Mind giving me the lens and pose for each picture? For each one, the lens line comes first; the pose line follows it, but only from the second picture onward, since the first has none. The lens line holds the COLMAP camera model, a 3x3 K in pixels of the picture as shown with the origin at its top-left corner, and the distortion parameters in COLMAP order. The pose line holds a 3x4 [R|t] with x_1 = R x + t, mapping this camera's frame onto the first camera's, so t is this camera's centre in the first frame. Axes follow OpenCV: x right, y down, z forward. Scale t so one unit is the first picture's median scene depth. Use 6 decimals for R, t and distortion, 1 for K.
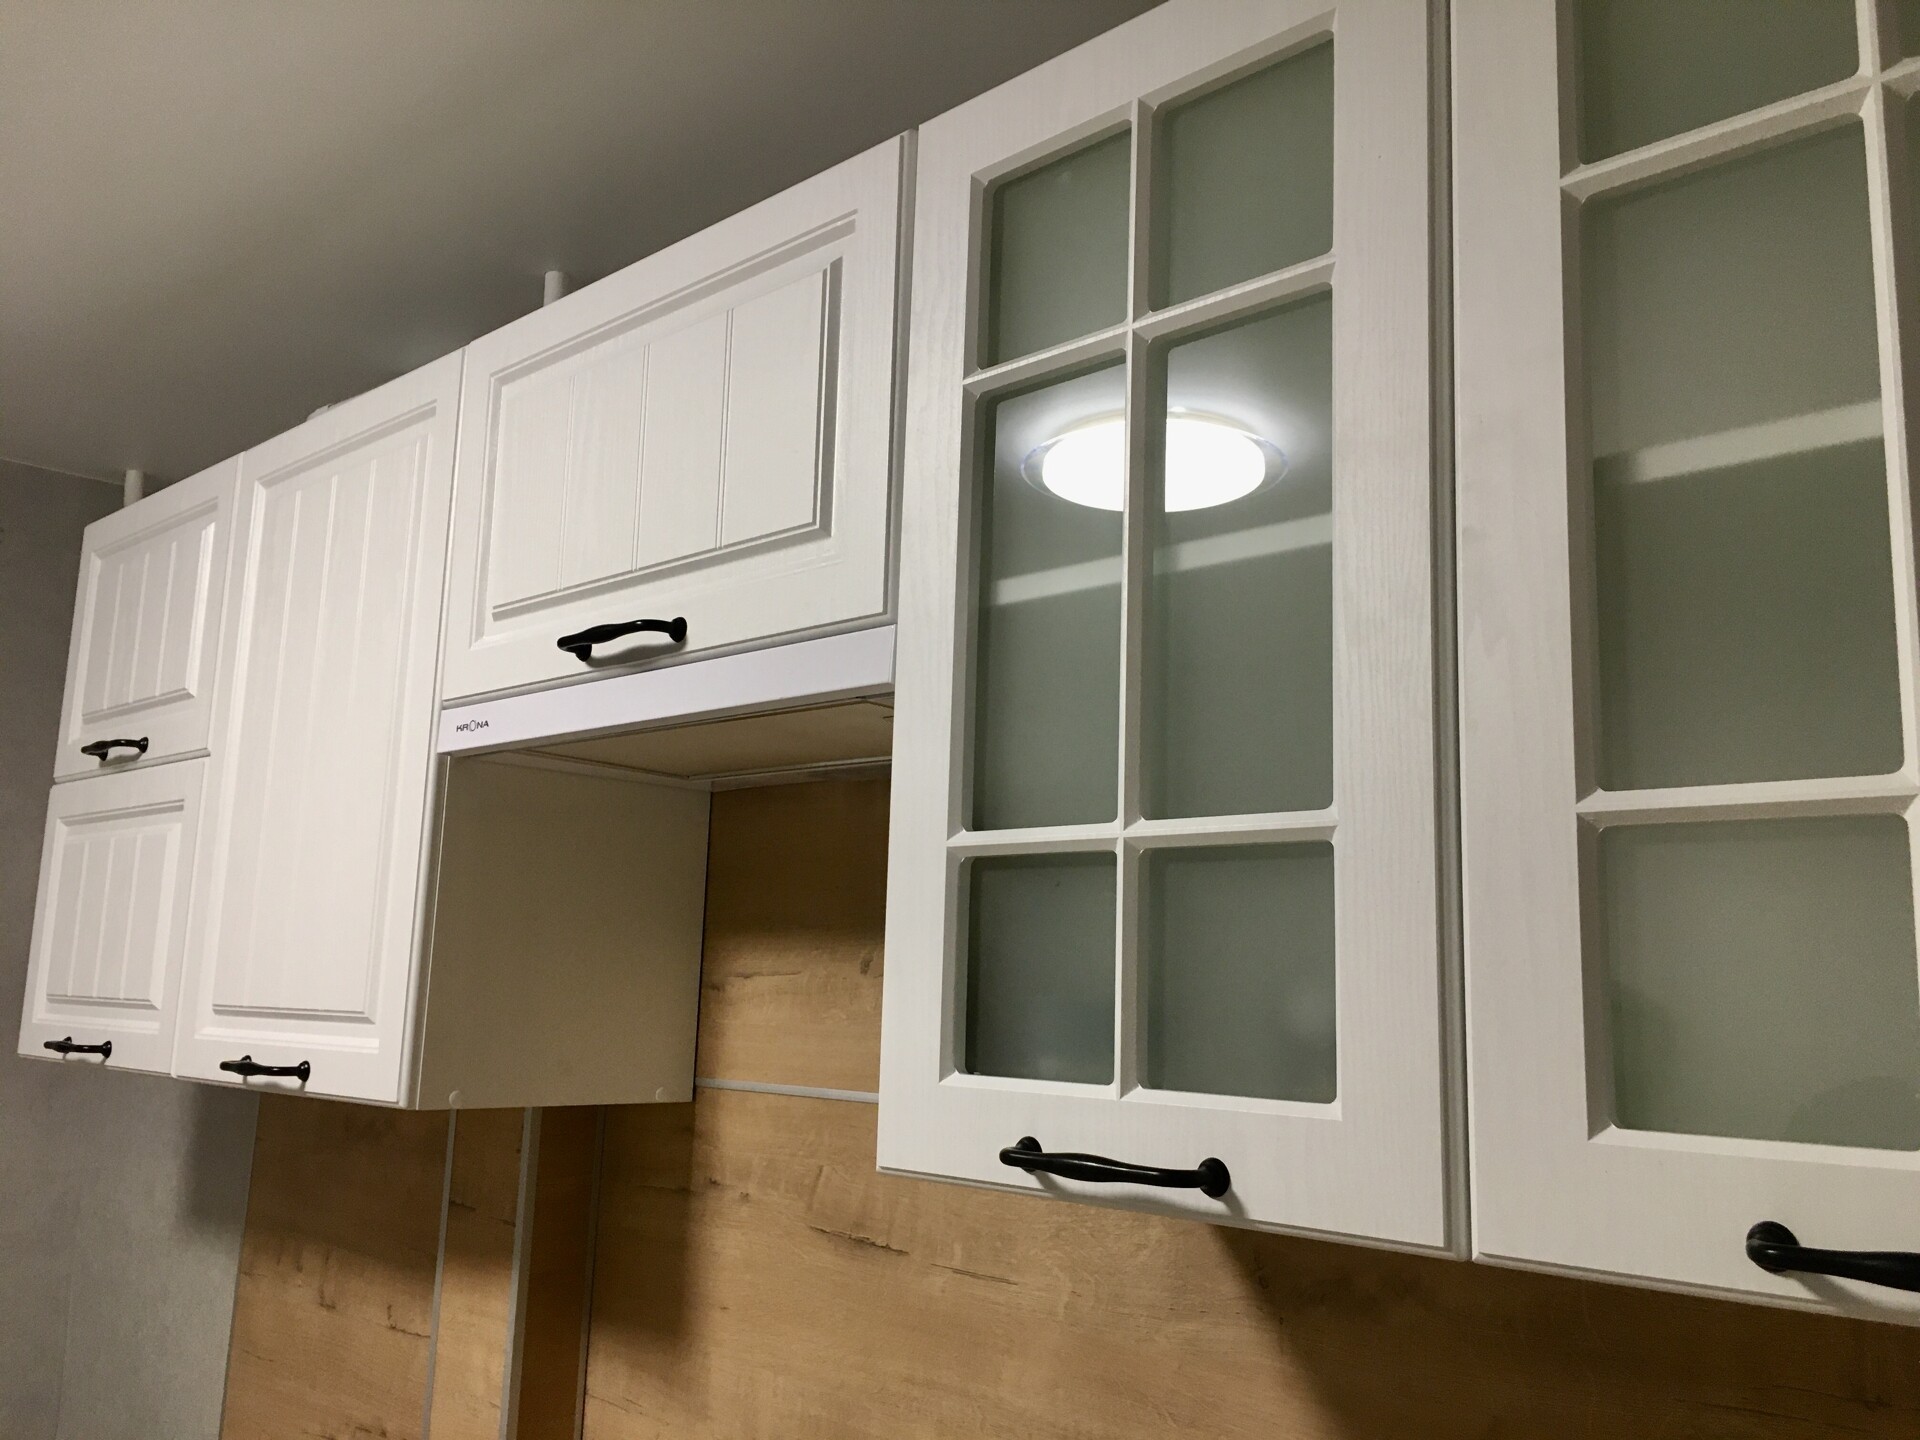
lens RADIAL K [[1631.3, 0, 958.7], [0, 1631.3, 715.7], [0, 0, 1]] dist [0.087164, -0.127107]
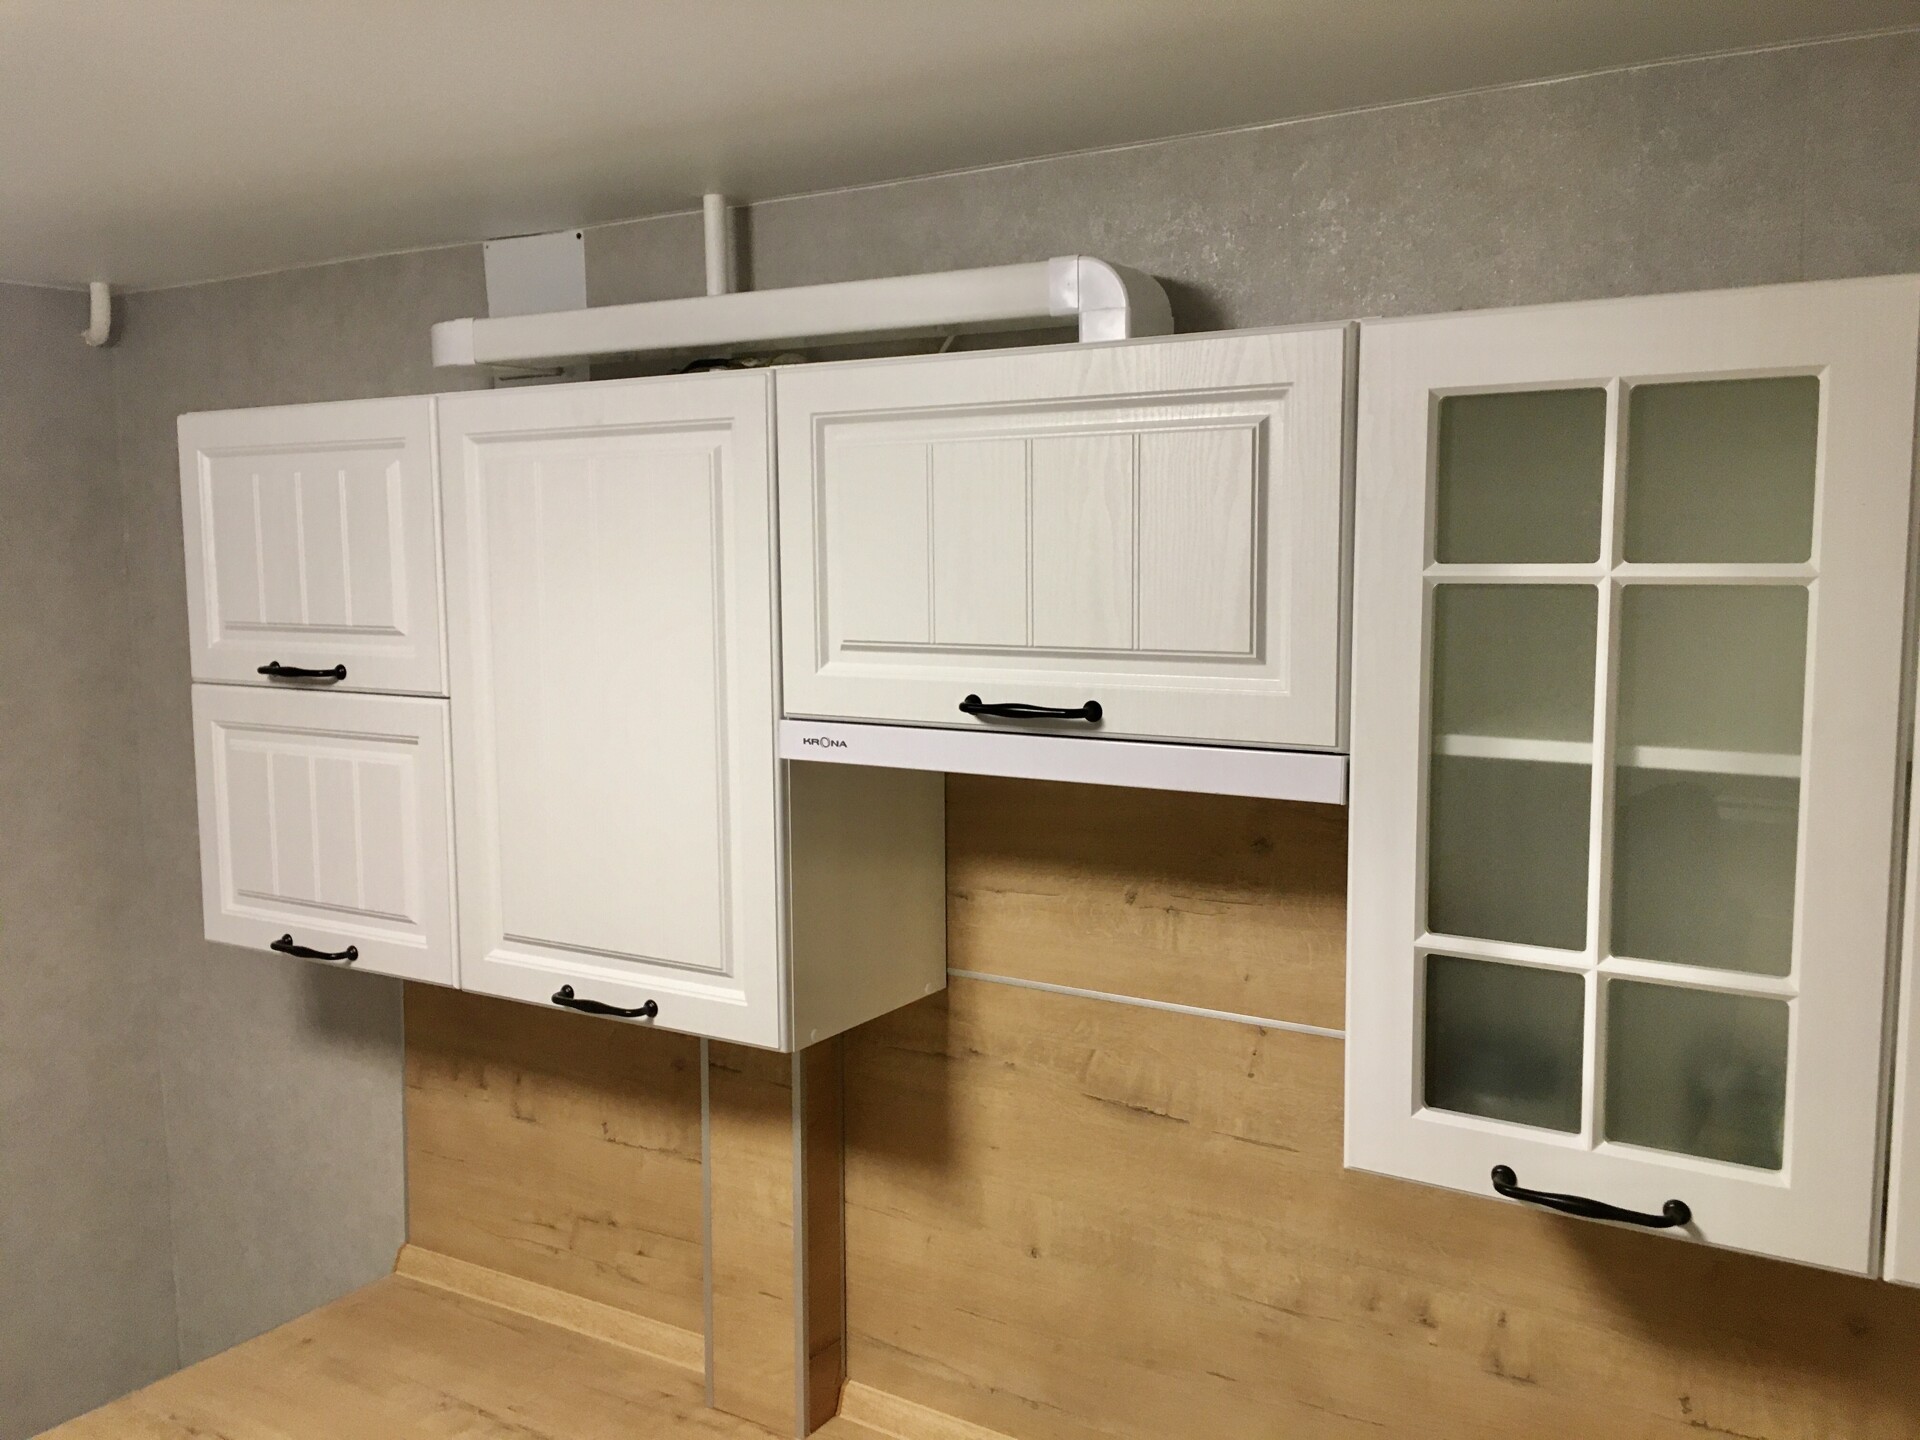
lens RADIAL K [[1631.3, 0, 958.7], [0, 1631.3, 715.7], [0, 0, 1]] dist [0.087164, -0.127107]
pose [[0.978681, -0.059405, 0.196608, -0.446231], [0.003221, 0.961580, 0.274506, -0.335468], [-0.205361, -0.268020, 0.941271, -0.085555]]
